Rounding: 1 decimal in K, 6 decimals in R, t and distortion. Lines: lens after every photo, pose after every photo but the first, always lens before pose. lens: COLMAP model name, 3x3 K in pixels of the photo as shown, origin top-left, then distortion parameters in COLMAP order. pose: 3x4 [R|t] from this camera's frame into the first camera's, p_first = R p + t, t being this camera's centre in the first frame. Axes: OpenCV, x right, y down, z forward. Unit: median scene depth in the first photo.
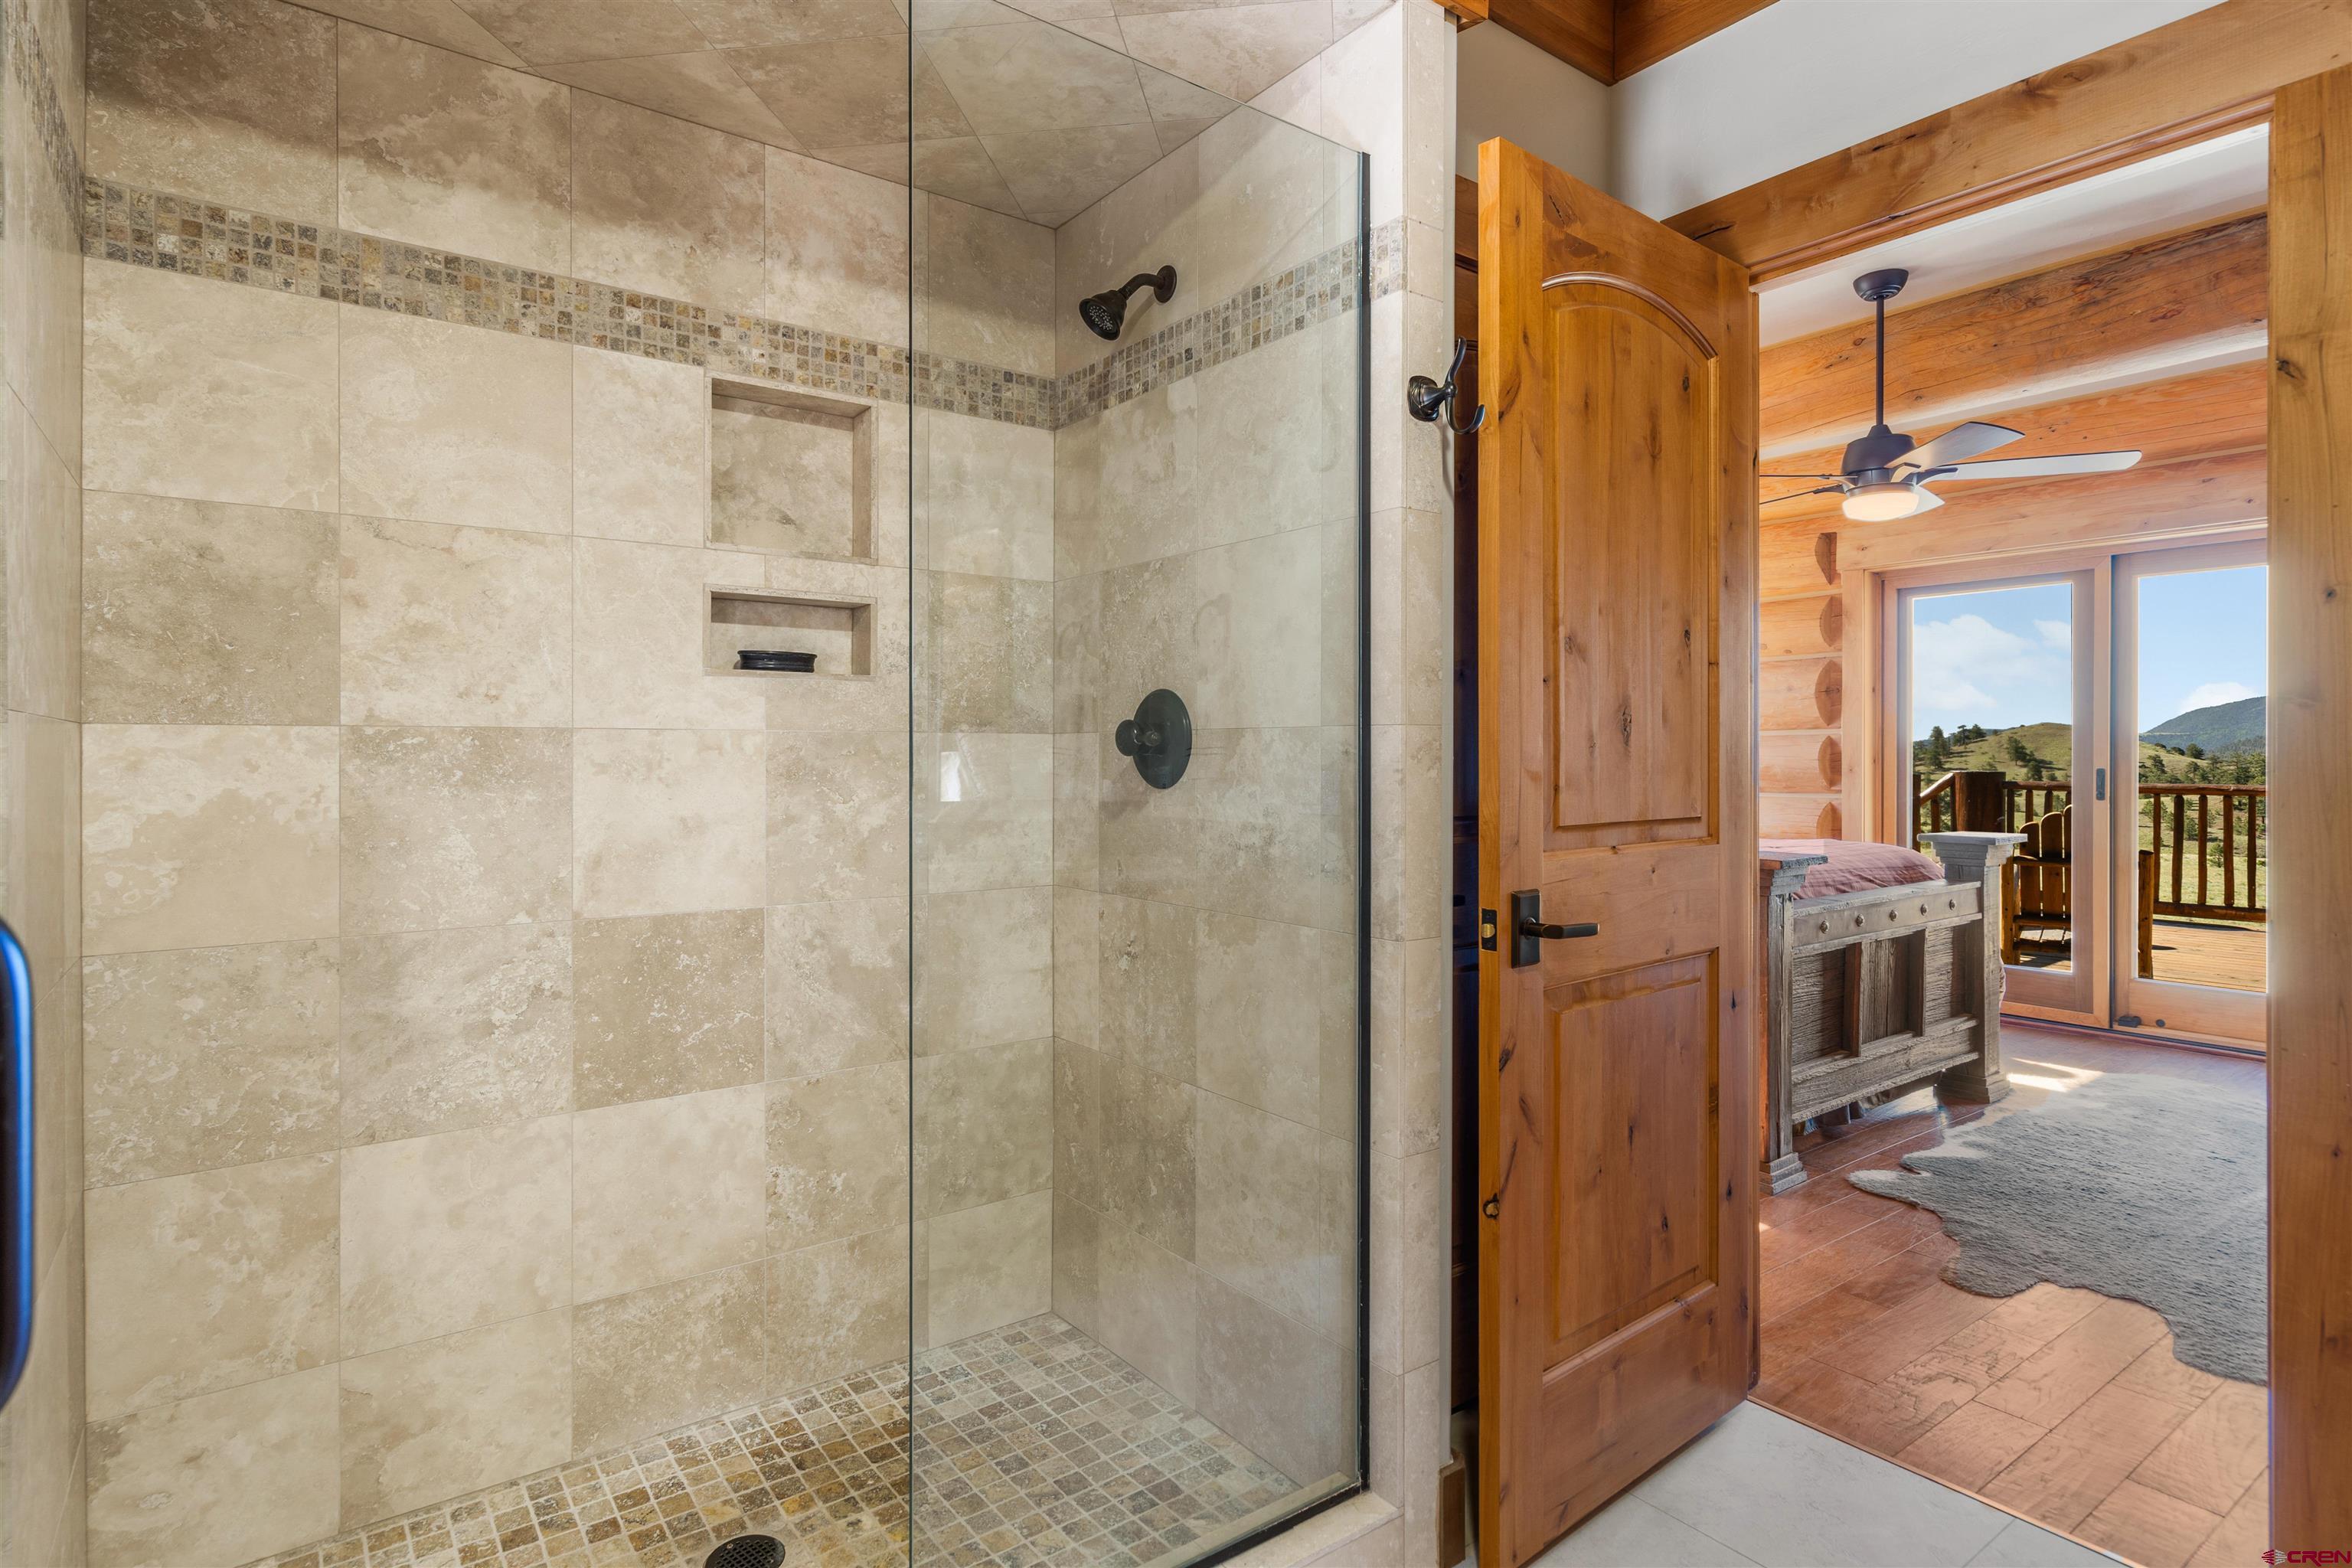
lens RADIAL K [[1214.8, 0, 1176.3], [0, 1214.8, 773.0], [0, 0, 1]] dist [-0.001001, -0.000826]
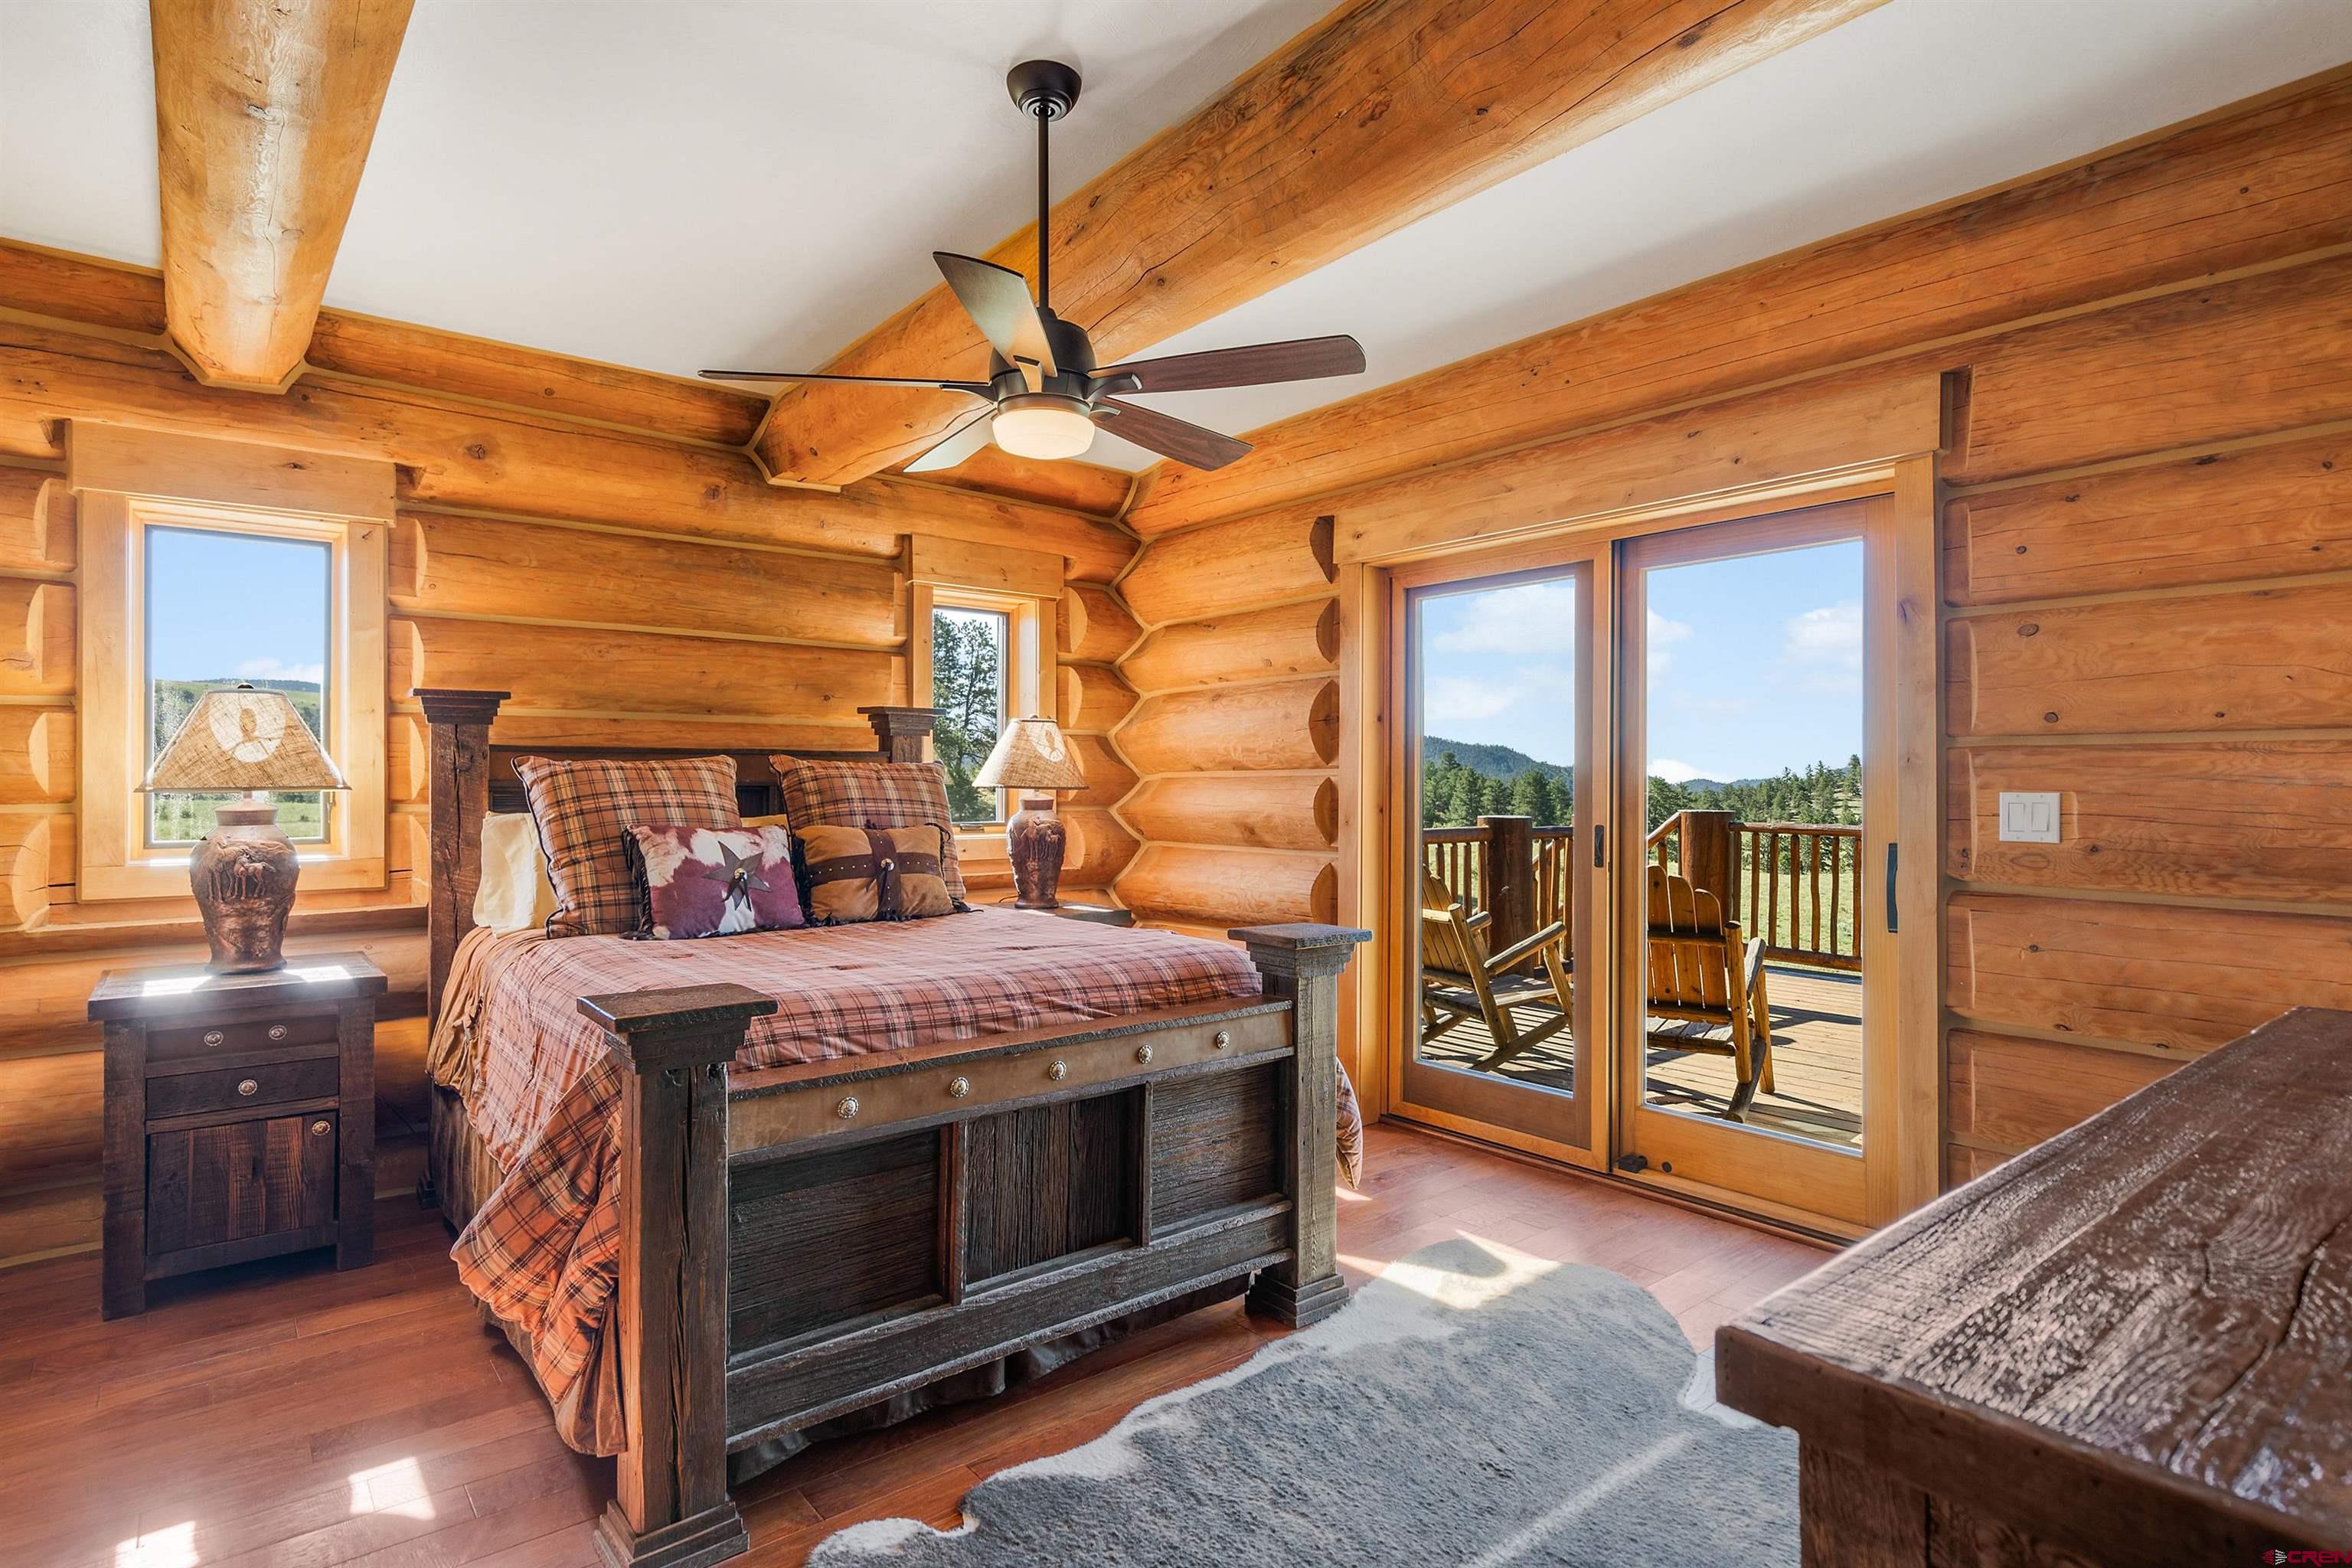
lens RADIAL K [[1214.8, 0, 1175.2], [0, 1214.8, 790.1], [0, 0, 1]] dist [-0.001001, -0.000826]
pose [[0.998691, 0.000831, 0.051139, 0.460574], [-0.000417, 0.999967, -0.008121, -0.018654], [-0.051144, 0.008089, 0.998659, 0.263285]]
